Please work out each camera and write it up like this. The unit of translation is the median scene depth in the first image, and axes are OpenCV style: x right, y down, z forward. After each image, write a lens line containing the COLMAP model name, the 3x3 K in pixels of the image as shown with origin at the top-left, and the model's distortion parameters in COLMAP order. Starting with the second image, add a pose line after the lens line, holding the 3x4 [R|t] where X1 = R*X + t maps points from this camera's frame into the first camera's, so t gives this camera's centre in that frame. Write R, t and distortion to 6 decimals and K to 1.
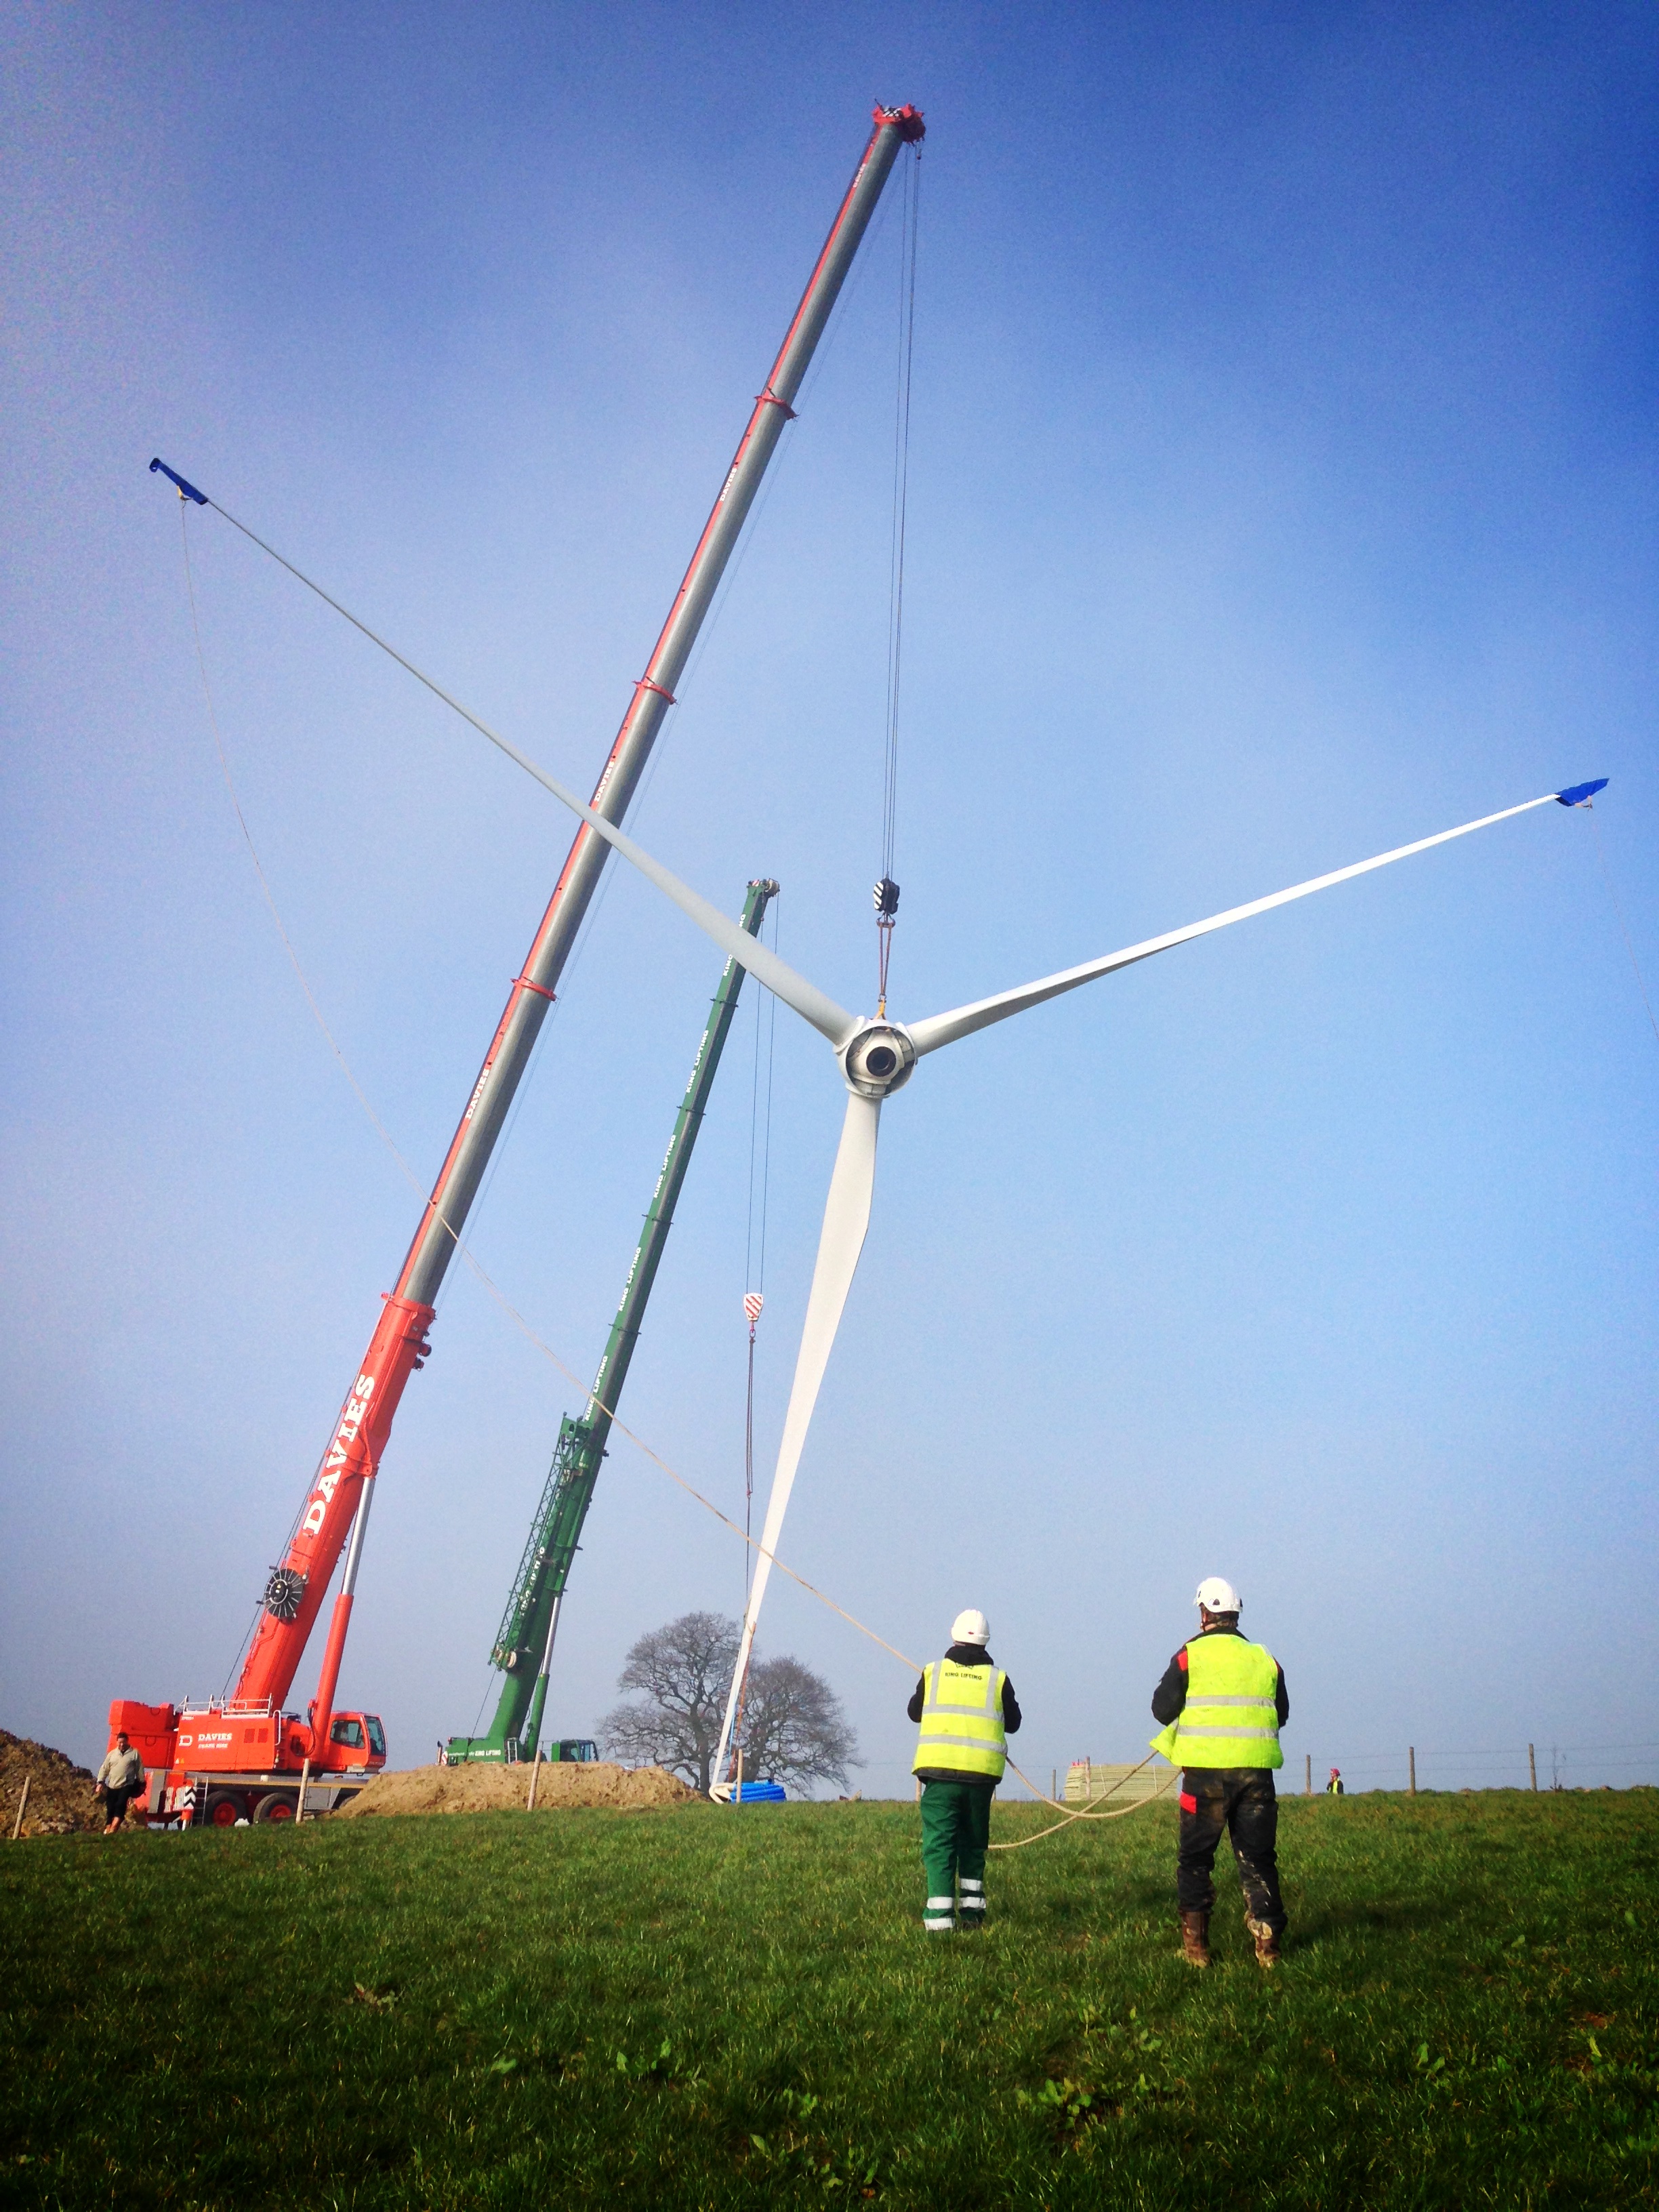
lens RADIAL K [[2128.5, 0, 825.9], [0, 2128.5, 1102.3], [0, 0, 1]] dist [-0.006099, 0.000000]
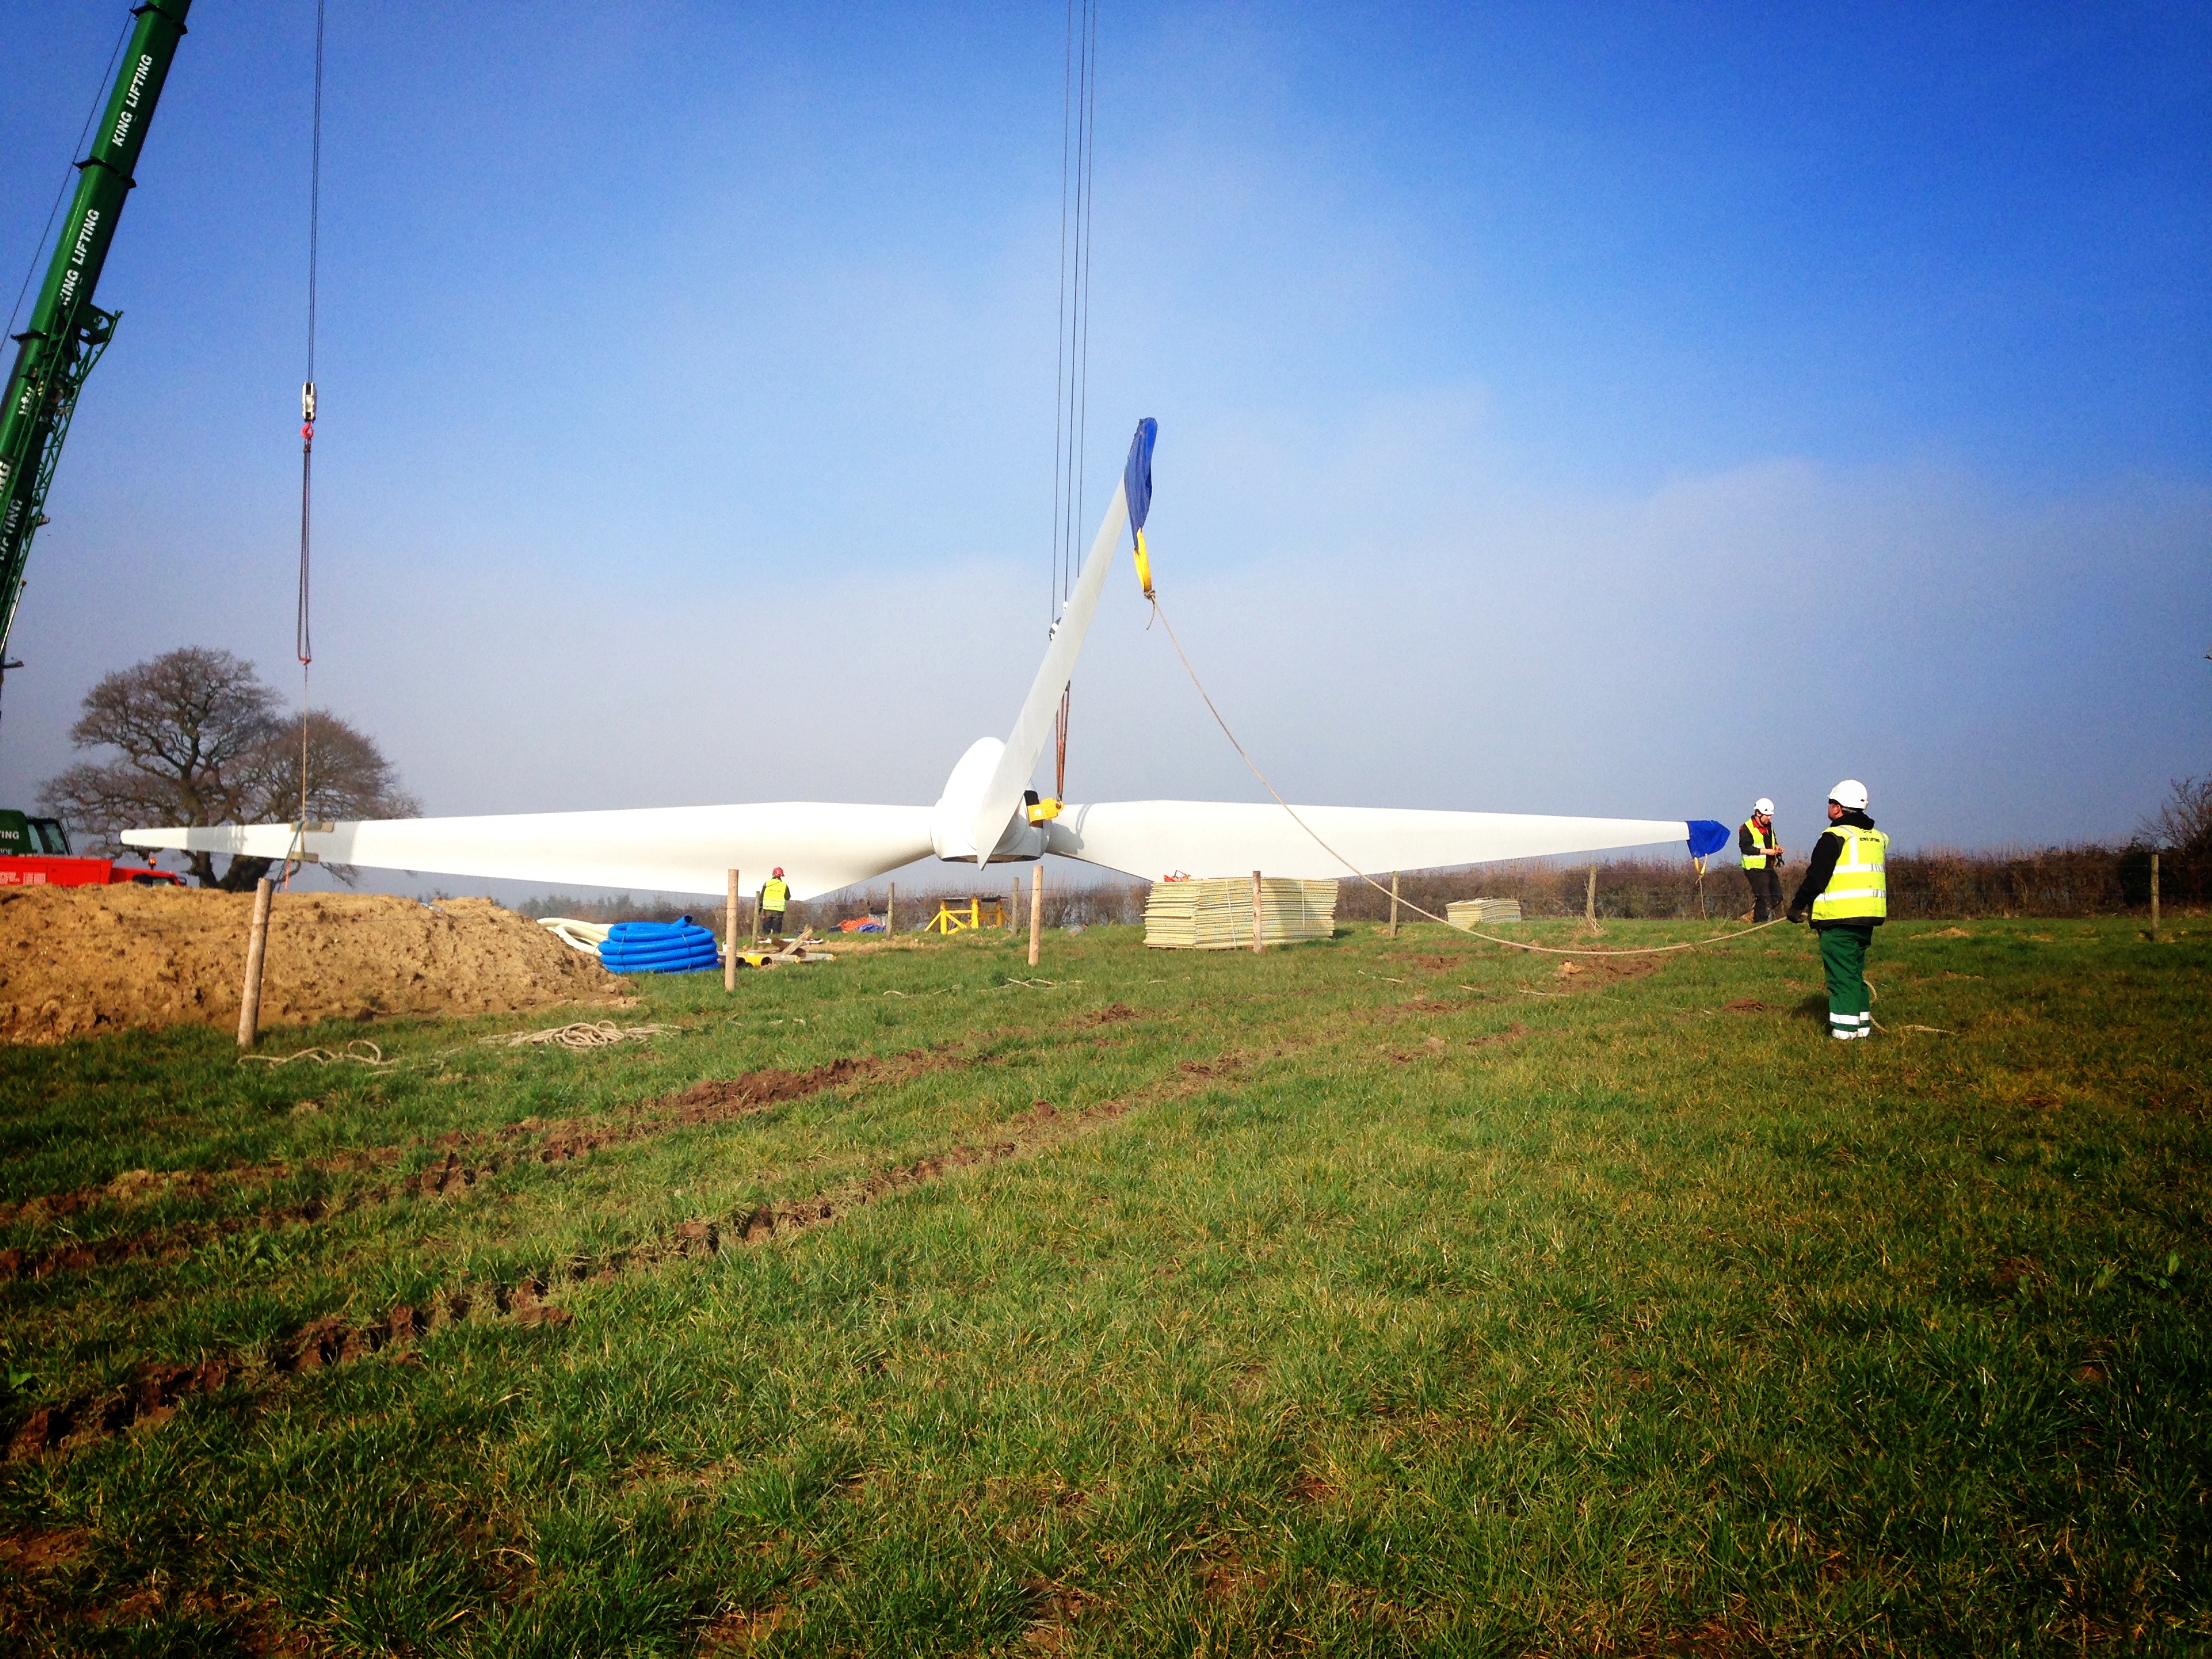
lens RADIAL K [[2128.5, 0, 1110.3], [0, 2128.5, 829.3], [0, 0, 1]] dist [-0.006099, 0.000000]
pose [[0.924715, 0.015753, 0.380334, -0.045107], [-0.126687, 0.954922, 0.268466, 0.059896], [-0.358960, -0.296438, 0.885027, 0.207021]]
